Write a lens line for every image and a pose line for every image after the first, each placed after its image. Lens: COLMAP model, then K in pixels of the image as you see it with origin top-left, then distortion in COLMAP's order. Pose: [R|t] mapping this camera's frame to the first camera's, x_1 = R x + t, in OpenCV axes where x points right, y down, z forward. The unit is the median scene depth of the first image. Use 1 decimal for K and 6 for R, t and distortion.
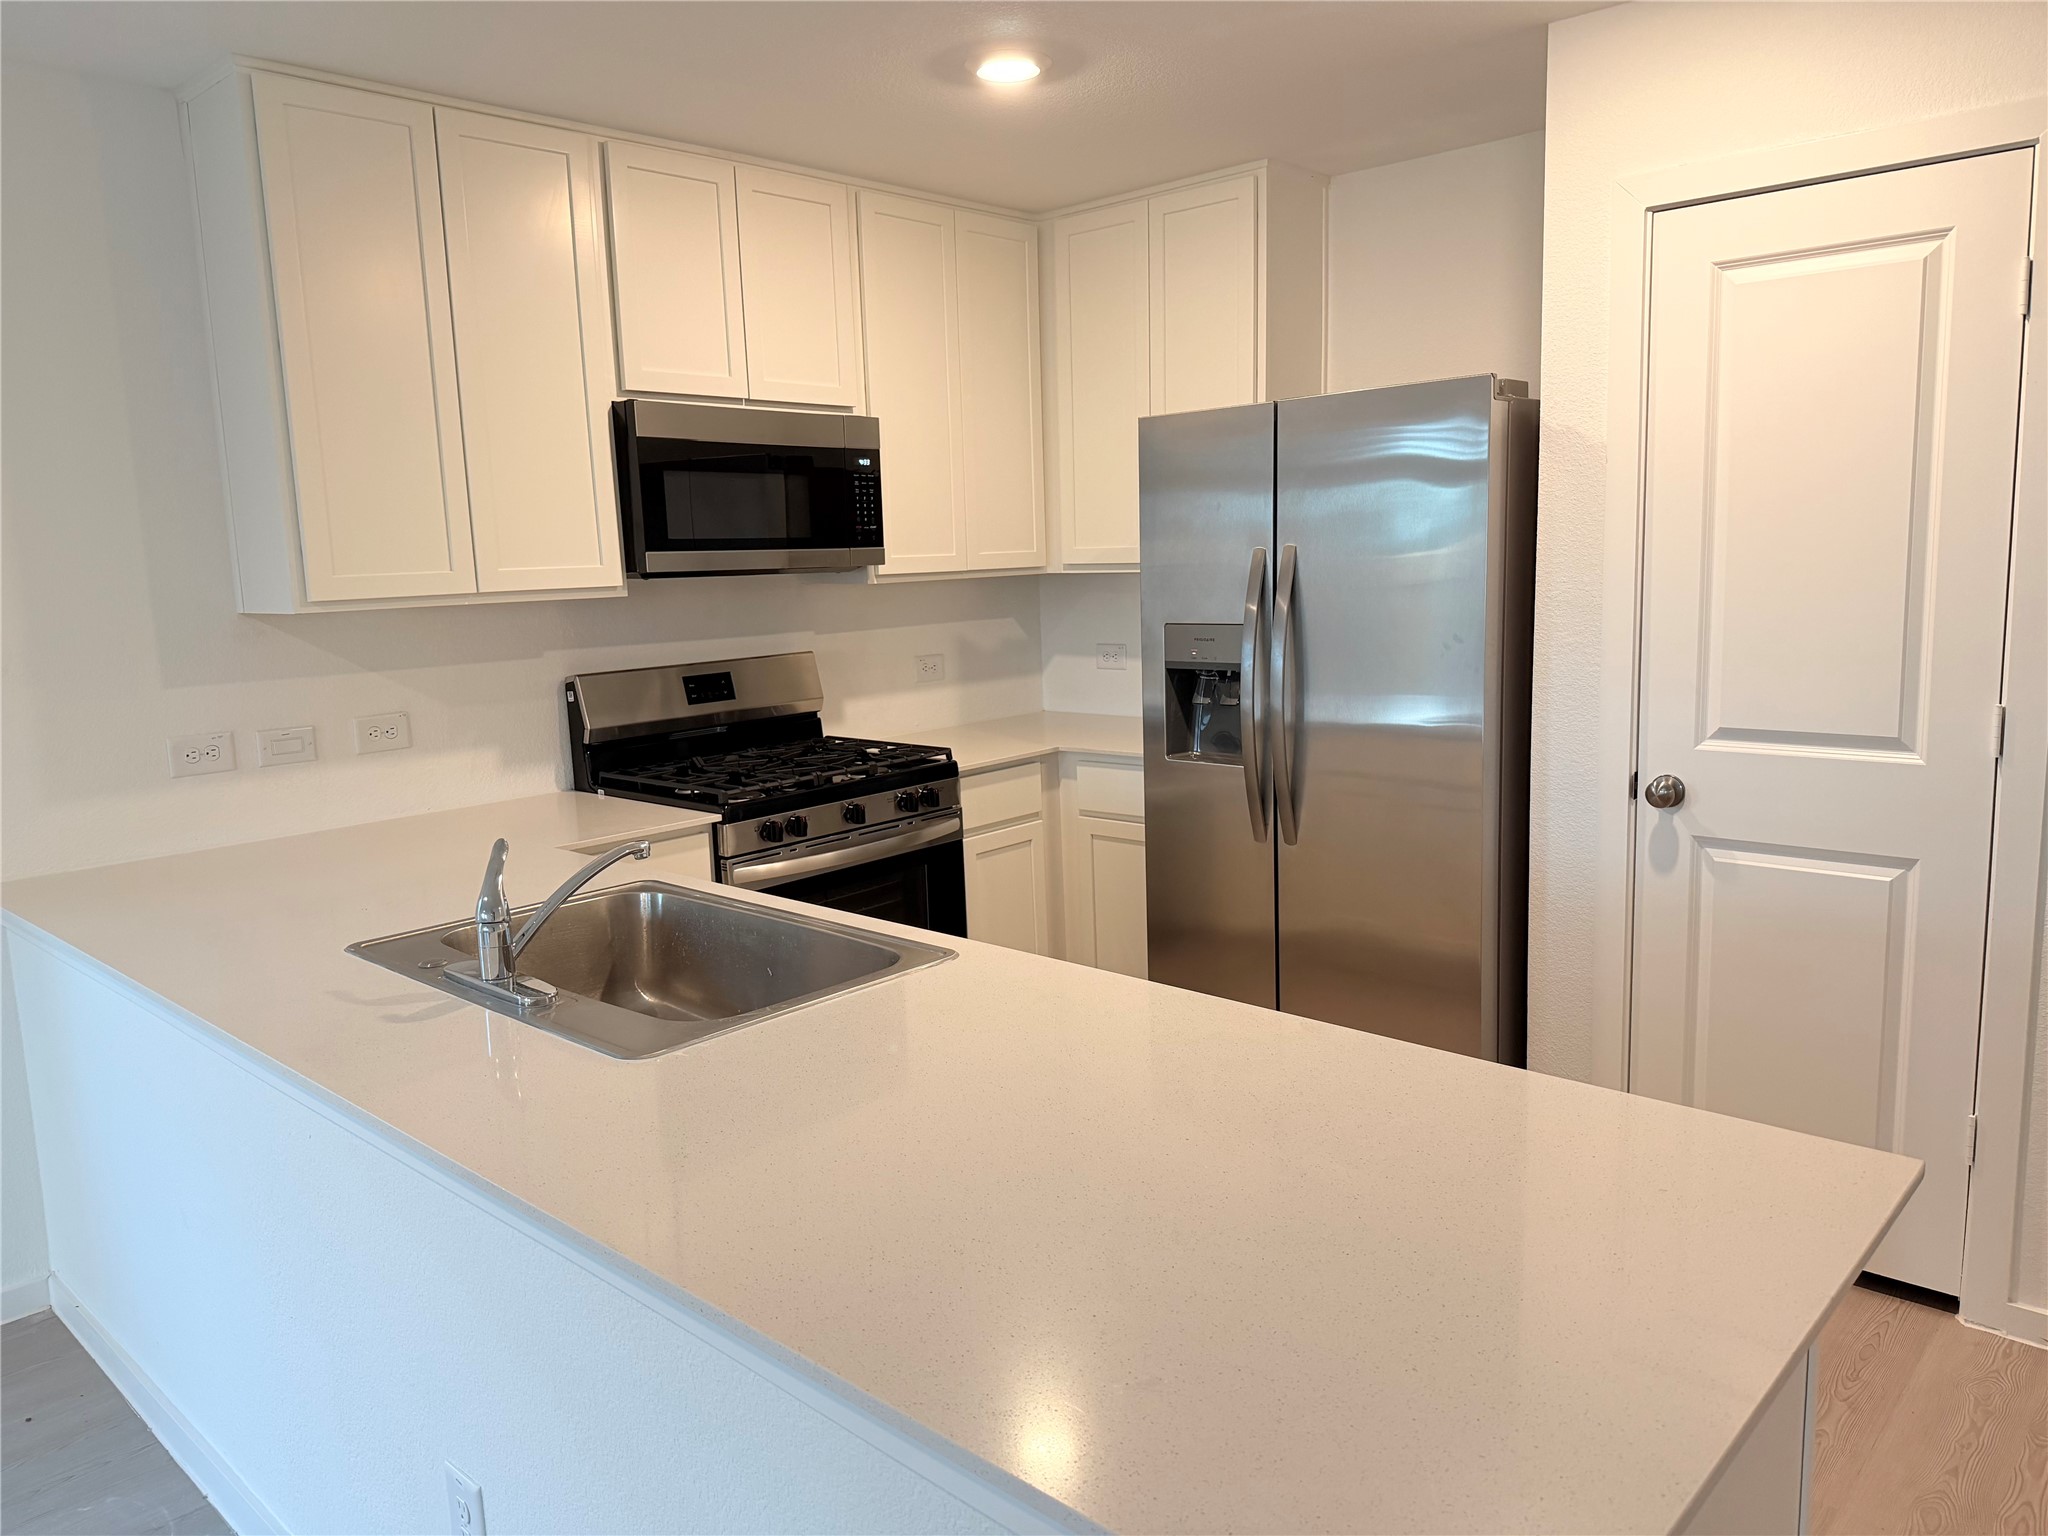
lens RADIAL K [[1435.1, 0, 1024.0], [0, 1435.1, 768.0], [0, 0, 1]] dist [0.045608, -0.055099]
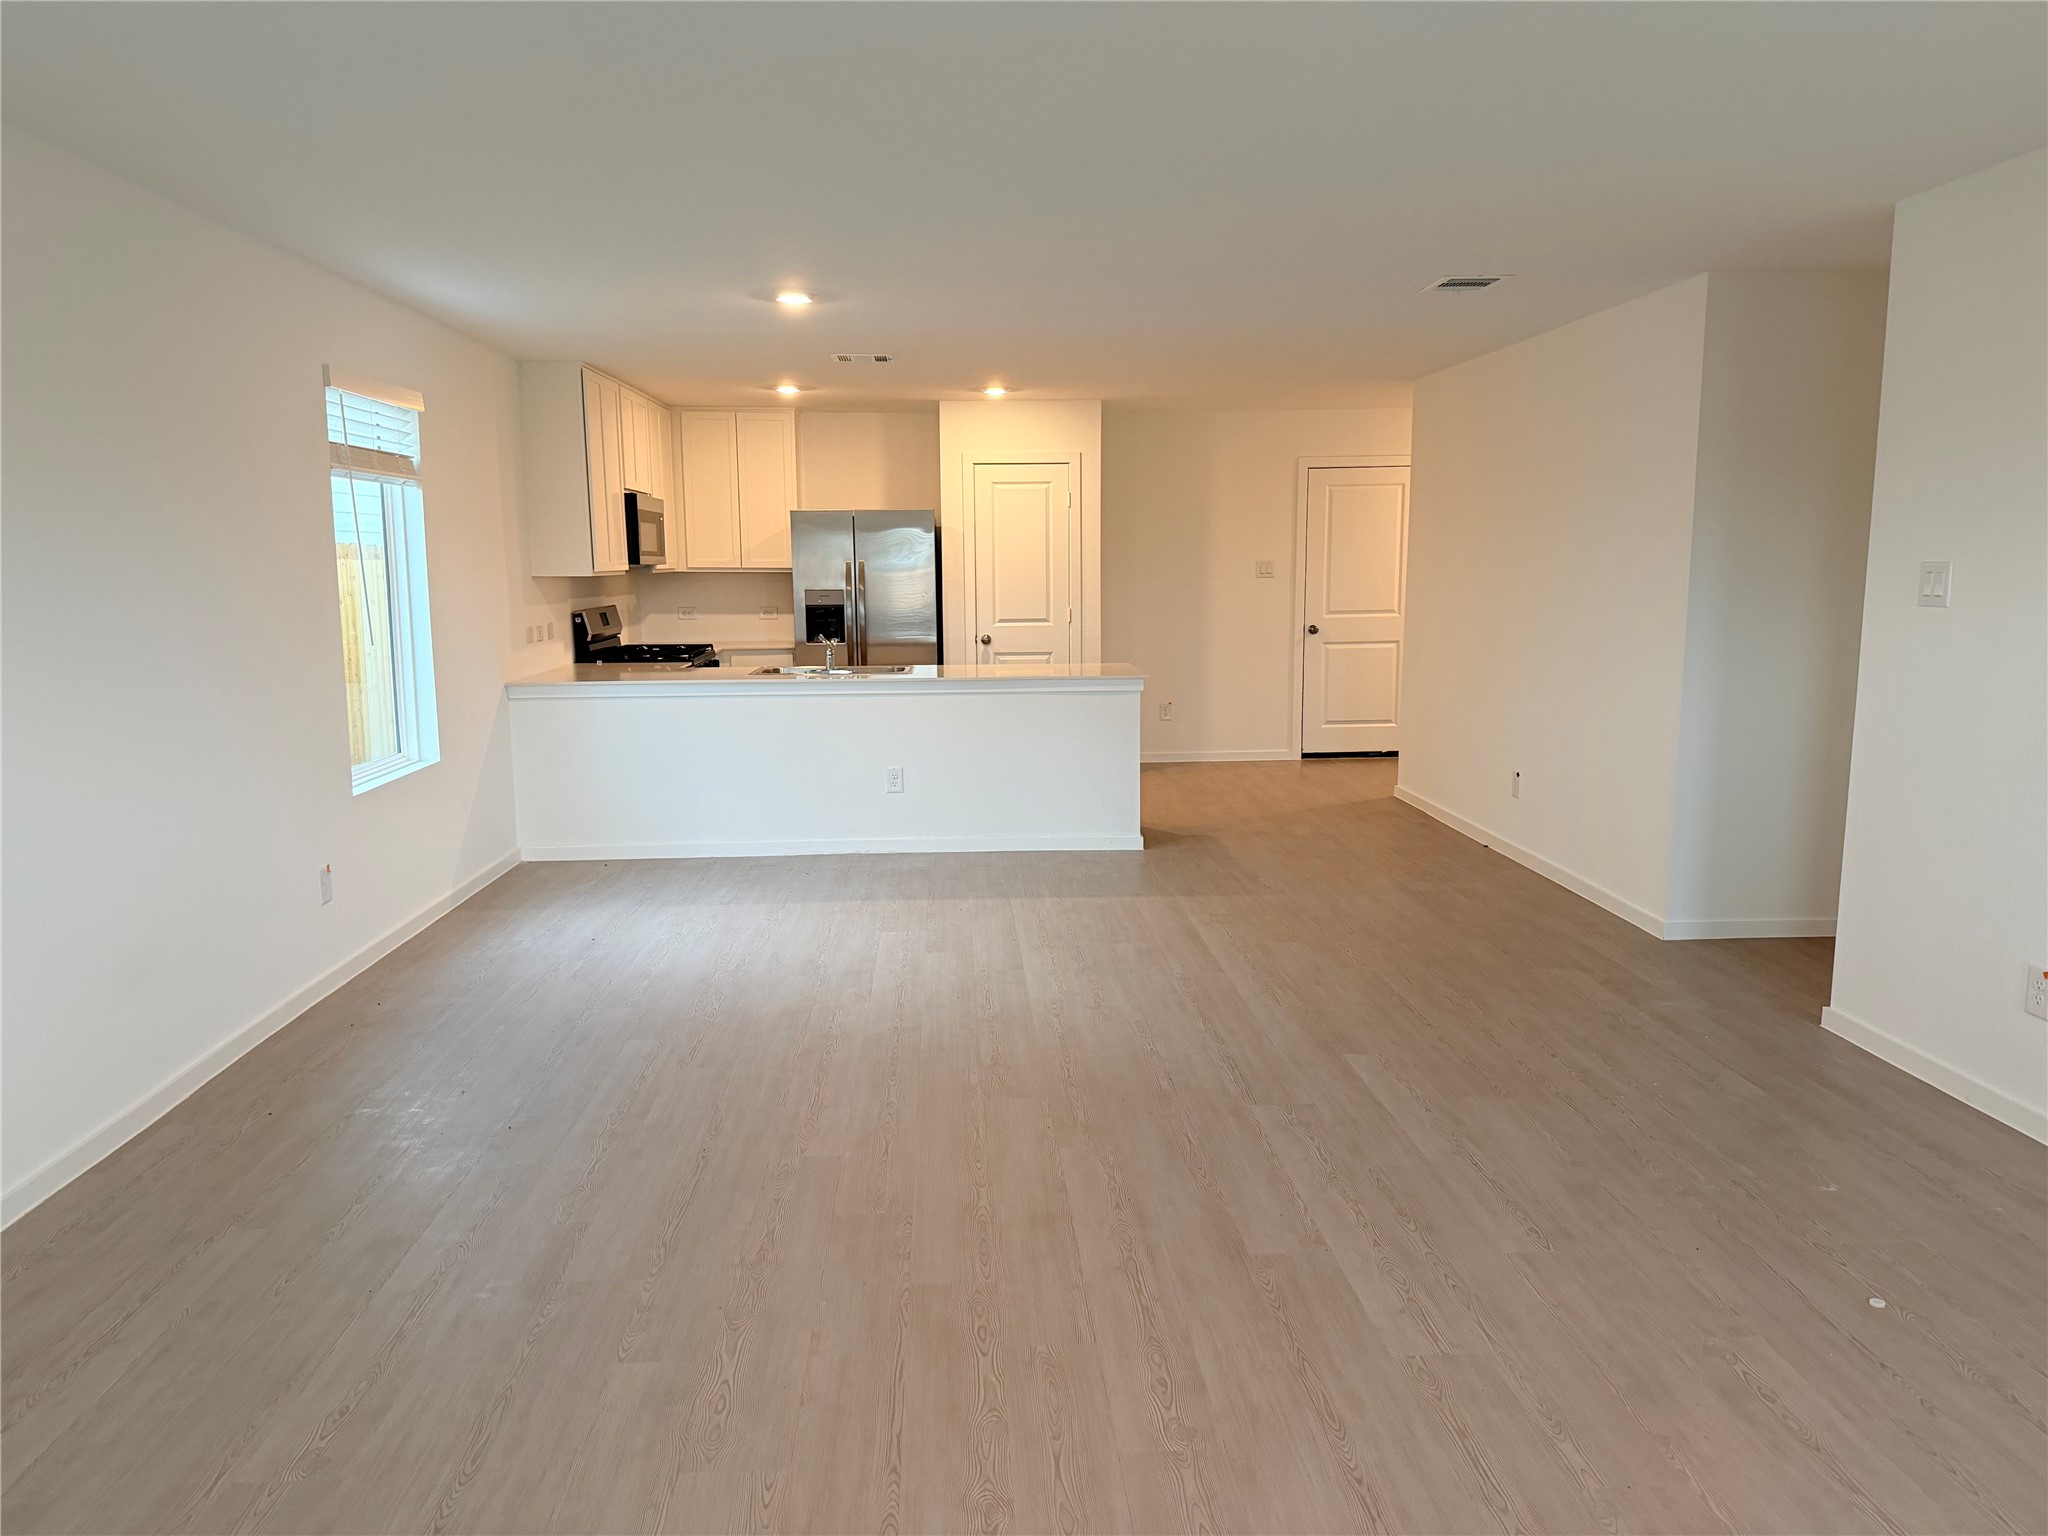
lens RADIAL K [[1435.1, 0, 1024.0], [0, 1435.1, 768.0], [0, 0, 1]] dist [0.045608, -0.055099]
pose [[0.694082, -0.075165, 0.715961, -1.496548], [0.092187, 0.995626, 0.015156, 0.214642], [-0.713969, 0.055483, 0.697976, -1.062723]]
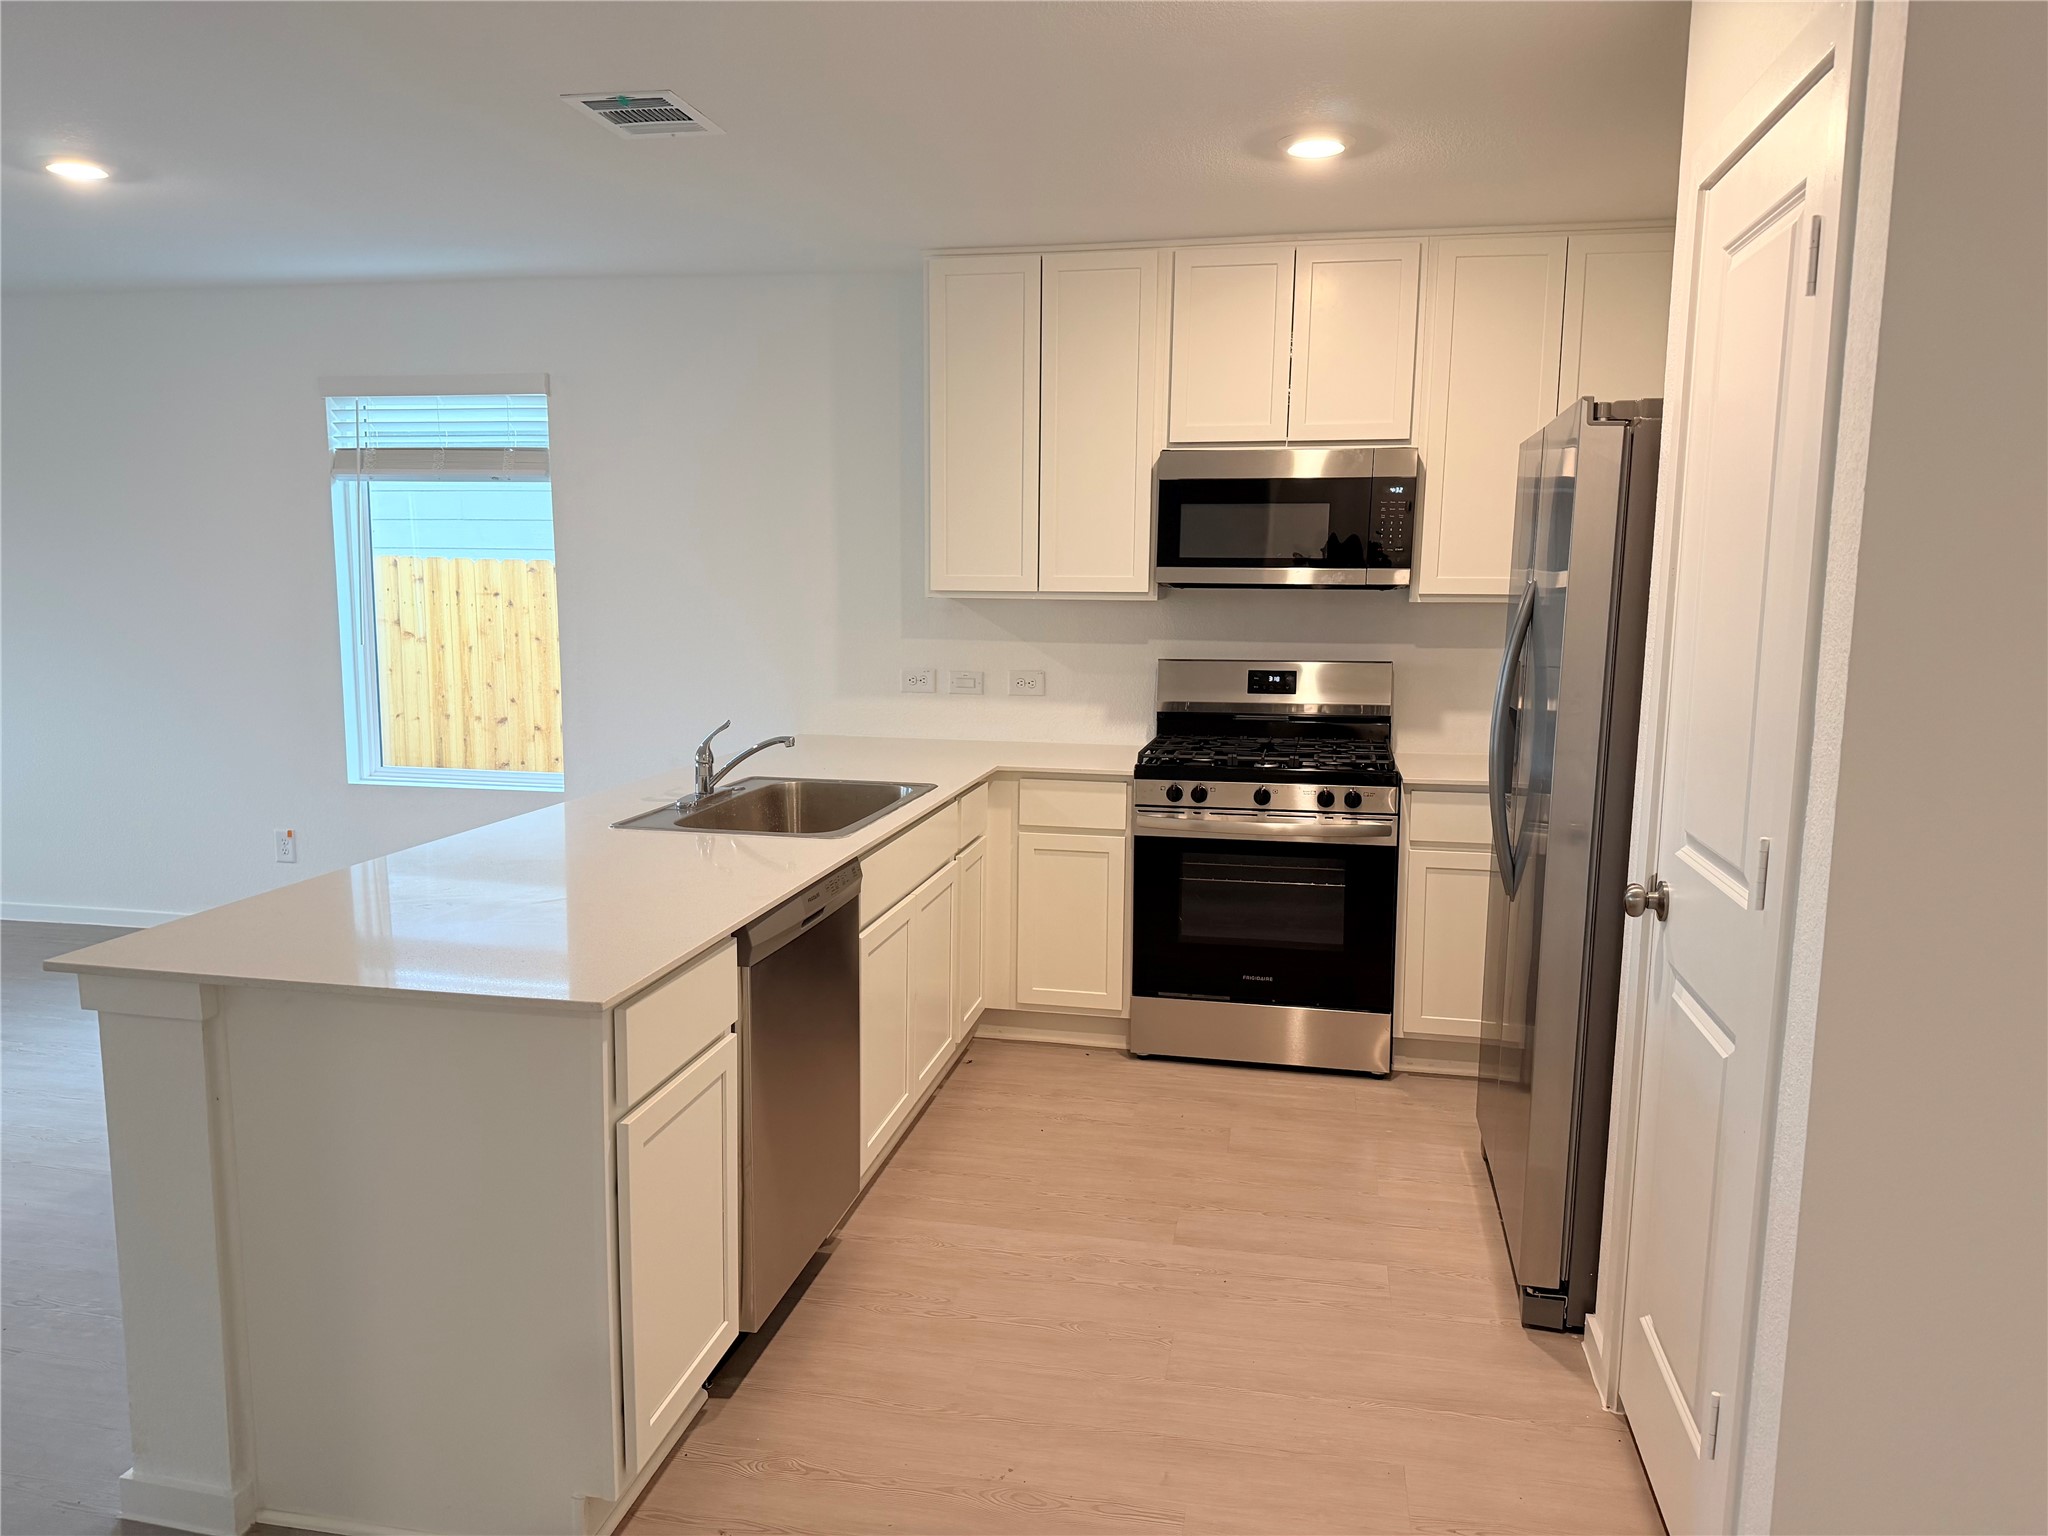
lens RADIAL K [[1435.1, 0, 1024.0], [0, 1435.1, 768.0], [0, 0, 1]] dist [0.045608, -0.055099]
pose [[0.523410, 0.152131, -0.838390, 0.758006], [-0.157694, 0.984230, 0.080145, -0.053779], [0.837361, 0.090260, 0.539146, 0.215412]]
